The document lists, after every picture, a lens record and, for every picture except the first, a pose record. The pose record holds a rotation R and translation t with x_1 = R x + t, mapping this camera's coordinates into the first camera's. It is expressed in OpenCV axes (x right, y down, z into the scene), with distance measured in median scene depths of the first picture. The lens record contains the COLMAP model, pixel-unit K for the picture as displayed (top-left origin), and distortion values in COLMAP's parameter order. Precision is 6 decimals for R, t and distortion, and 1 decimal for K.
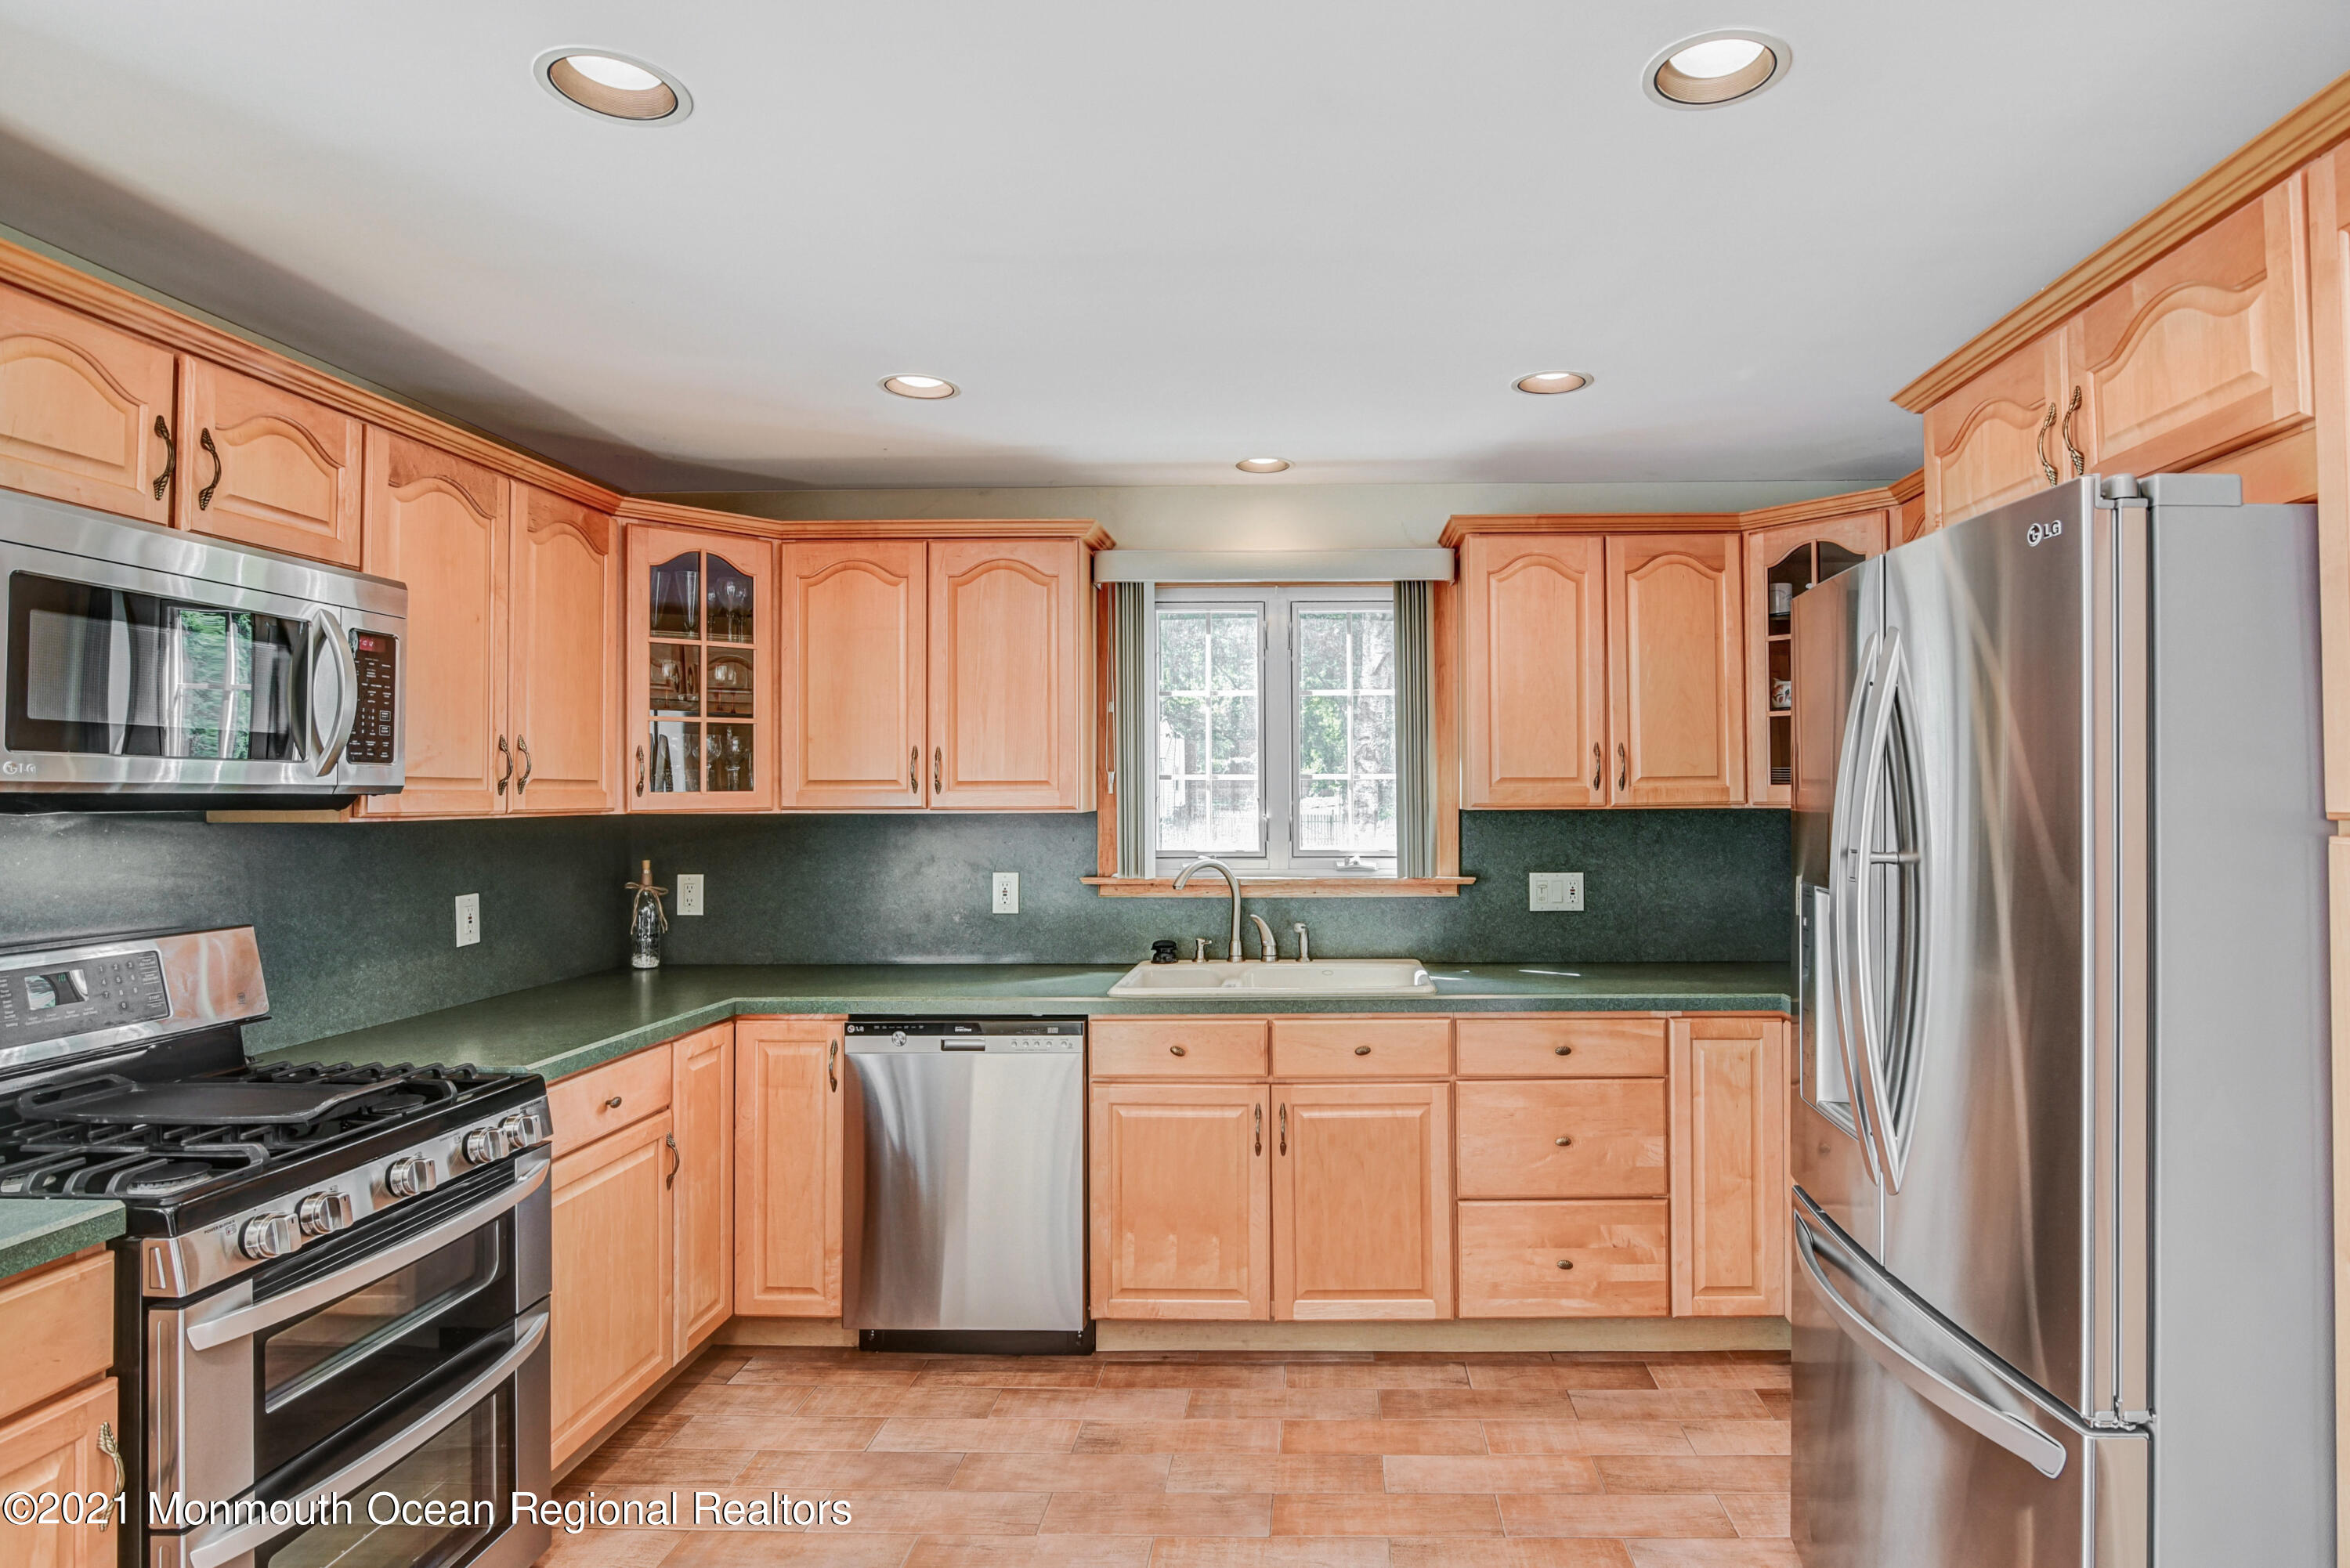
lens RADIAL K [[1243.8, 0, 1308.5], [0, 1243.8, 780.1], [0, 0, 1]] dist [-0.011802, -0.001173]
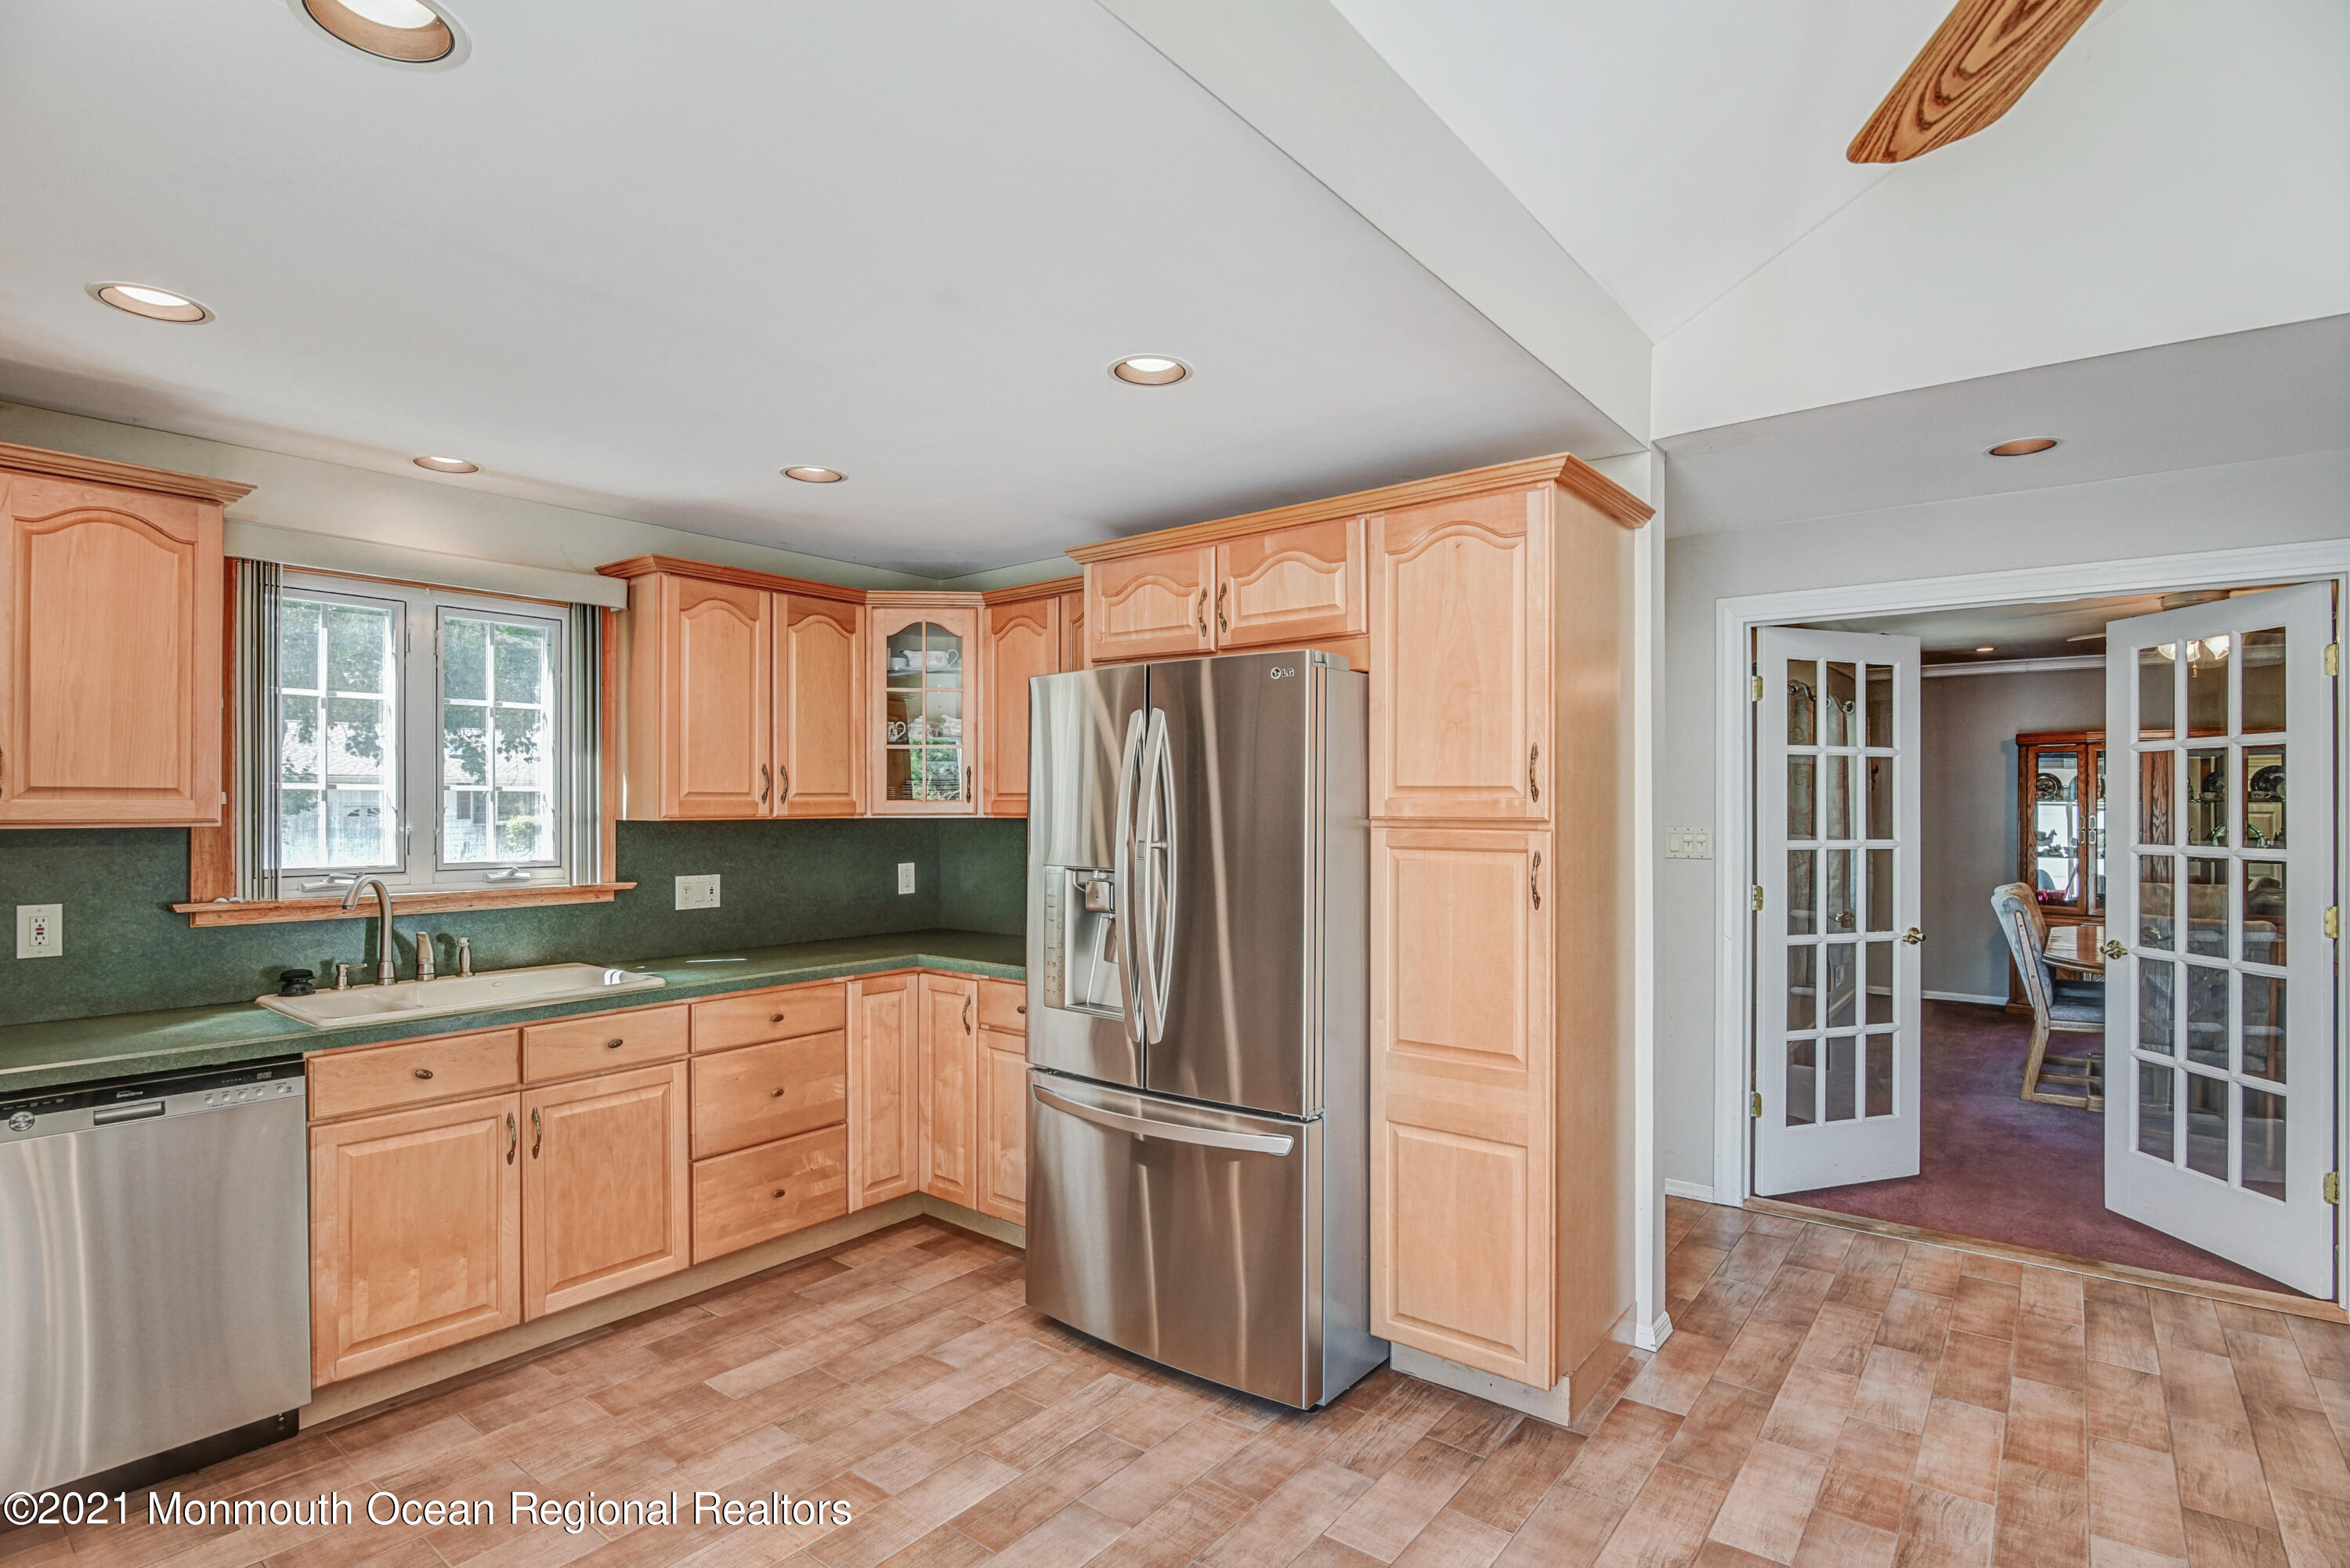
lens RADIAL K [[1165.0, 0, 1148.2], [0, 1165.0, 805.5], [0, 0, 1]] dist [-0.011888, 0.000705]
pose [[0.618322, 0.005488, 0.785906, -0.460618], [-0.011683, 0.999929, 0.002210, 0.003534], [-0.785838, -0.010549, 0.618343, 0.015410]]
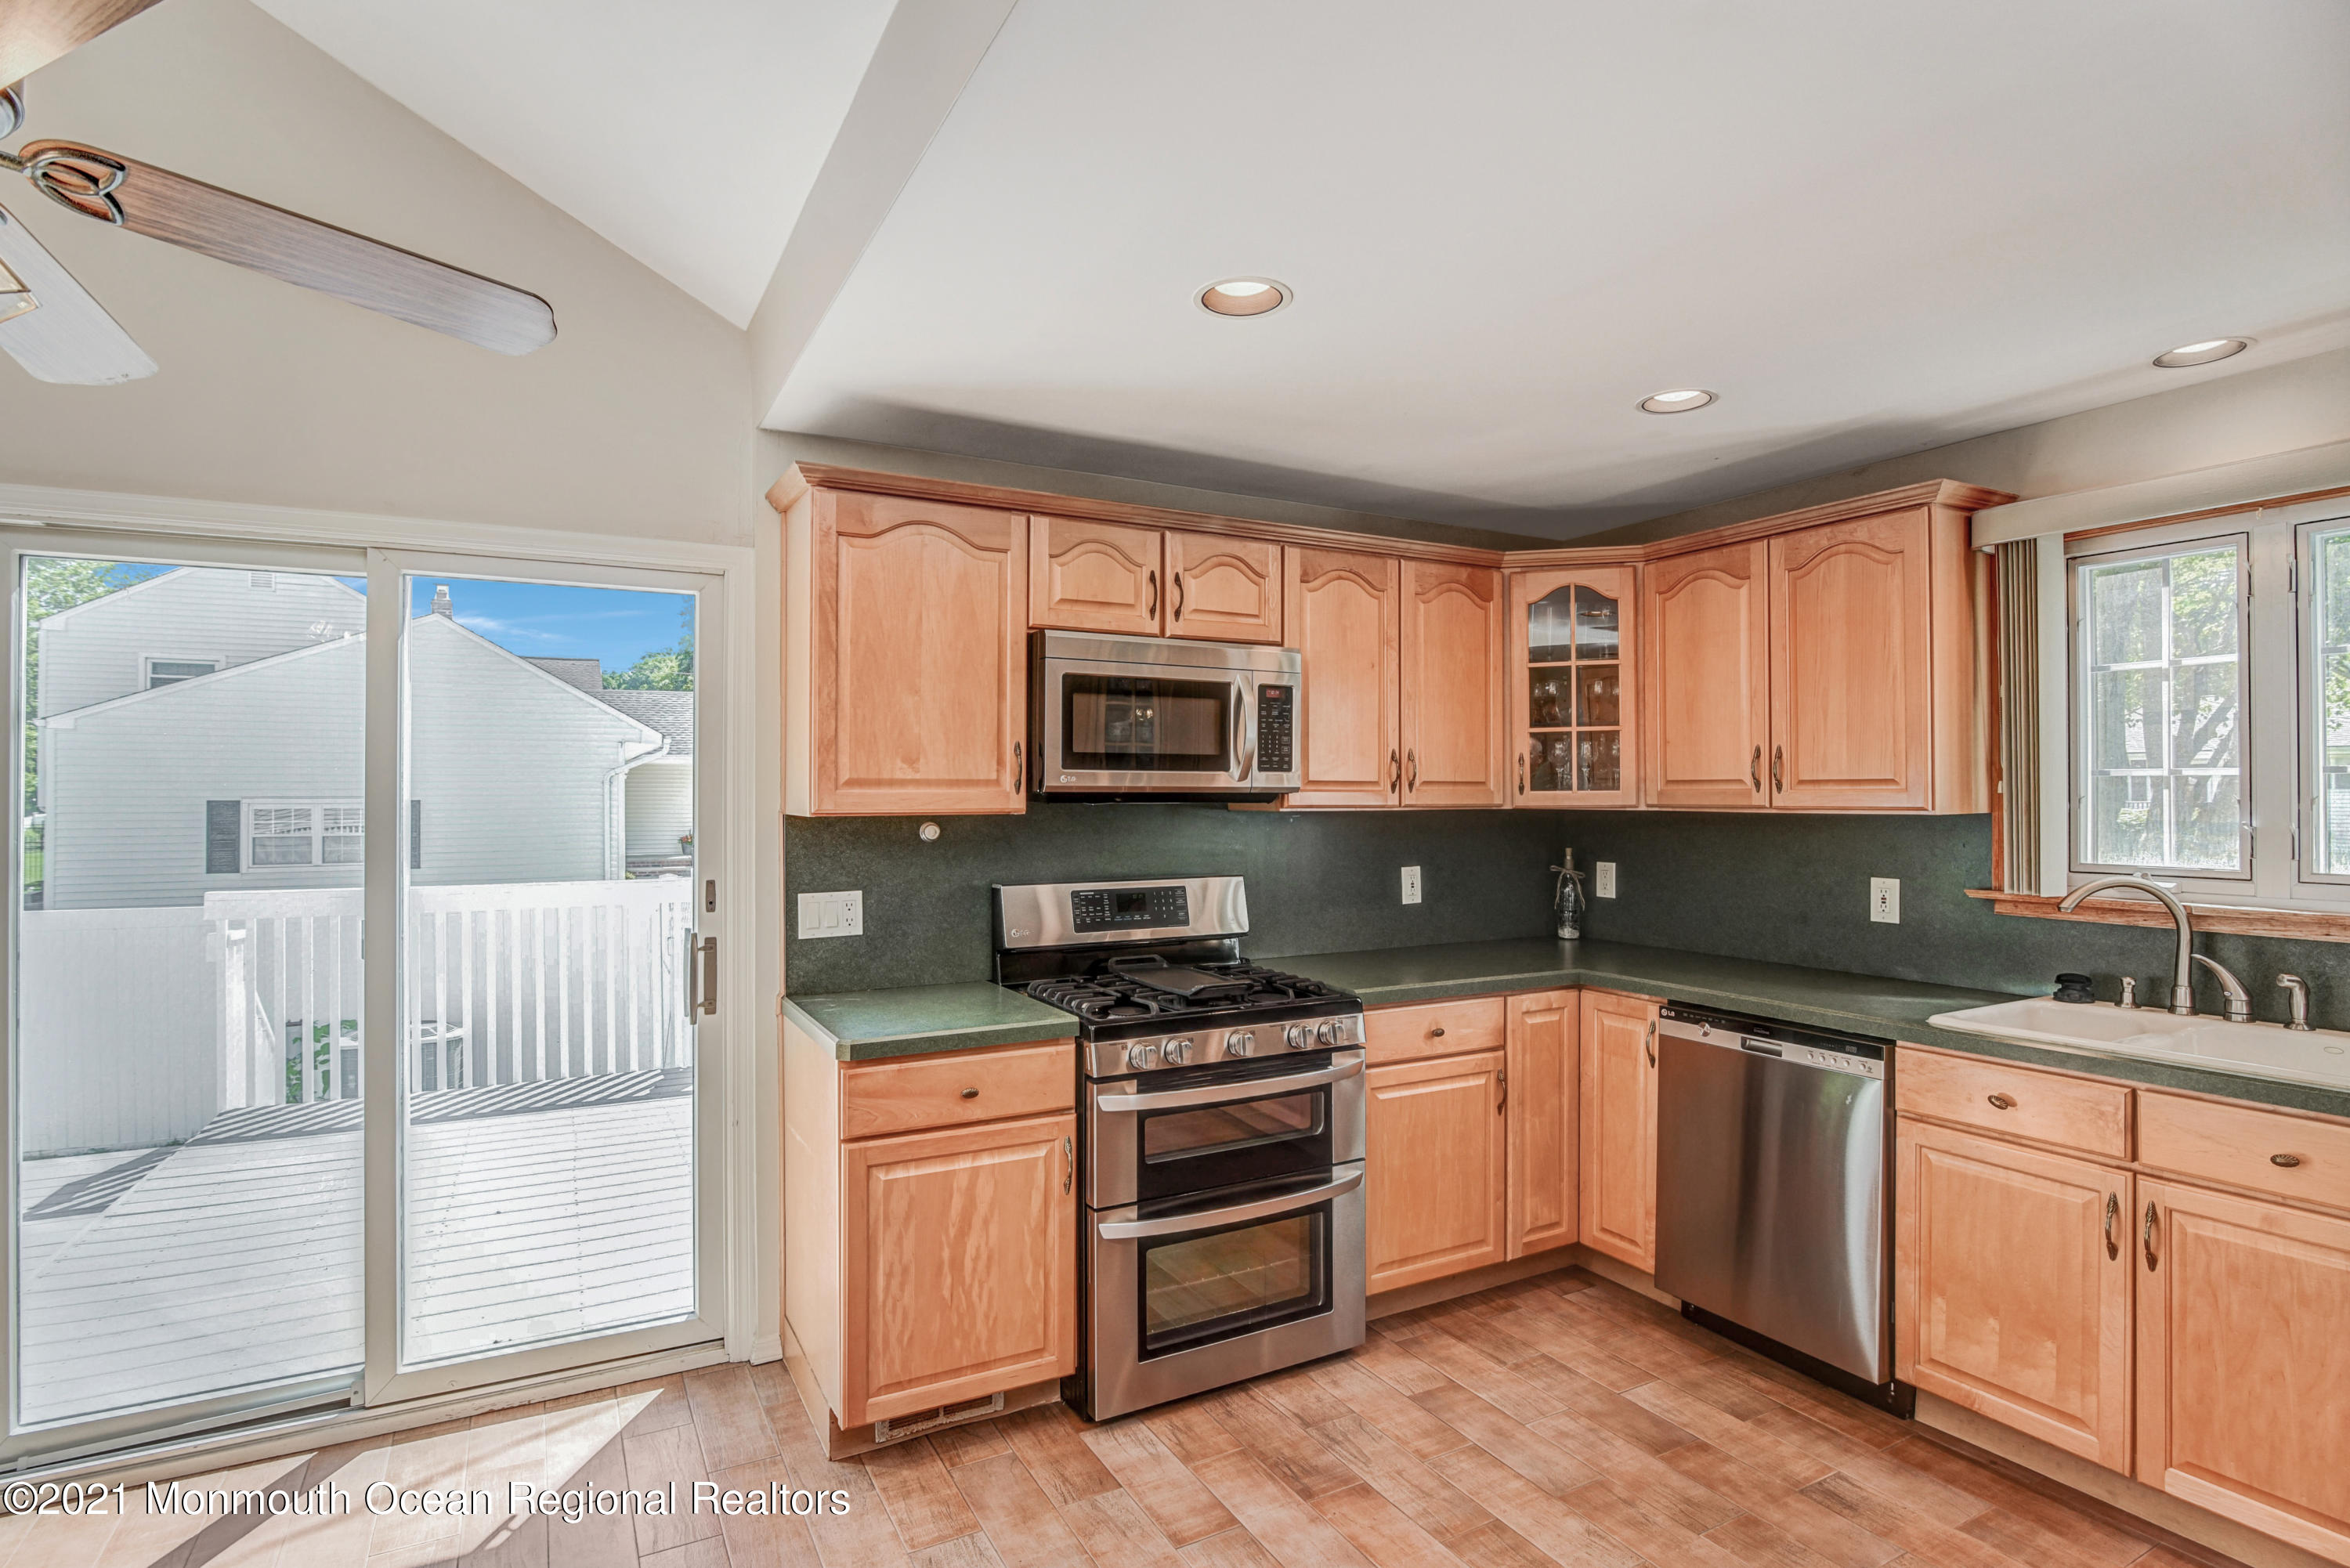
lens RADIAL K [[1169.0, 0, 1162.7], [0, 1169.0, 788.4], [0, 0, 1]] dist [-0.013582, -0.001509]
pose [[0.489415, -0.001338, -0.872050, 0.298244], [0.008783, 0.999956, 0.003395, -0.000042], [0.872007, -0.009320, 0.489405, 0.131782]]
